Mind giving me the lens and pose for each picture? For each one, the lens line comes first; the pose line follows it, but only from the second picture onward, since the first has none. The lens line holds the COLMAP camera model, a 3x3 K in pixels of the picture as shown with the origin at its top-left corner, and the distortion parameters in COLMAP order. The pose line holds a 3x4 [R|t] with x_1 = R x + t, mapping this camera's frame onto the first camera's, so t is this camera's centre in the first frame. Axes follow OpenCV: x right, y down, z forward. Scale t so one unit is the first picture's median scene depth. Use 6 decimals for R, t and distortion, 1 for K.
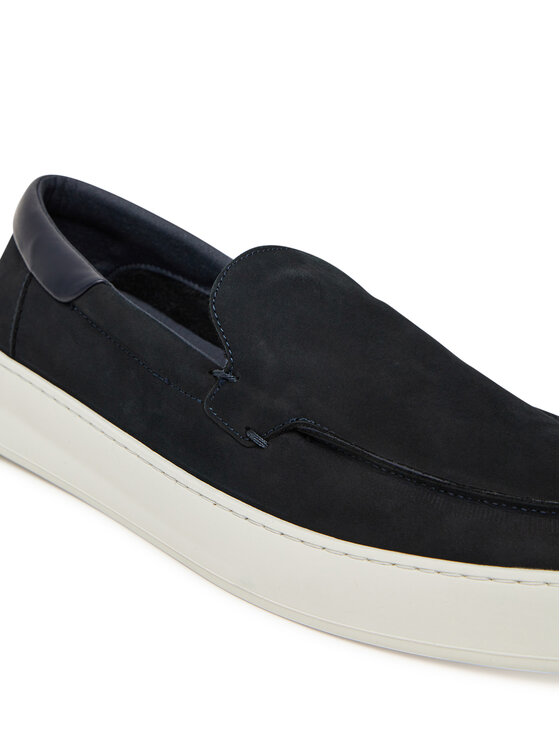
lens RADIAL K [[1279.1, 0, 279.0], [0, 1279.1, 372.5], [0, 0, 1]] dist [-0.244238, 0.000000]
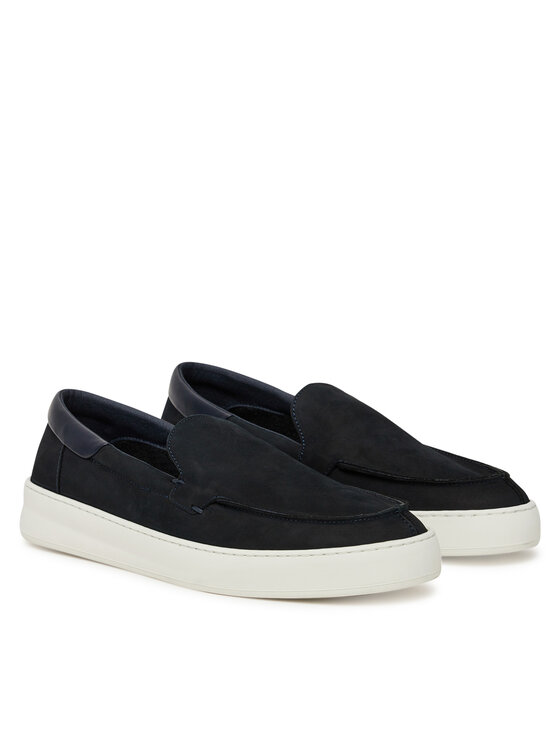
lens RADIAL K [[2190.8, 0, 280.5], [0, 2190.8, 372.3], [0, 0, 1]] dist [-0.858066, 0.000000]
pose [[0.994970, -0.099746, 0.009234, 0.095727], [0.100008, 0.983816, -0.148678, 0.339355], [0.005746, 0.148853, 0.988843, -2.253595]]
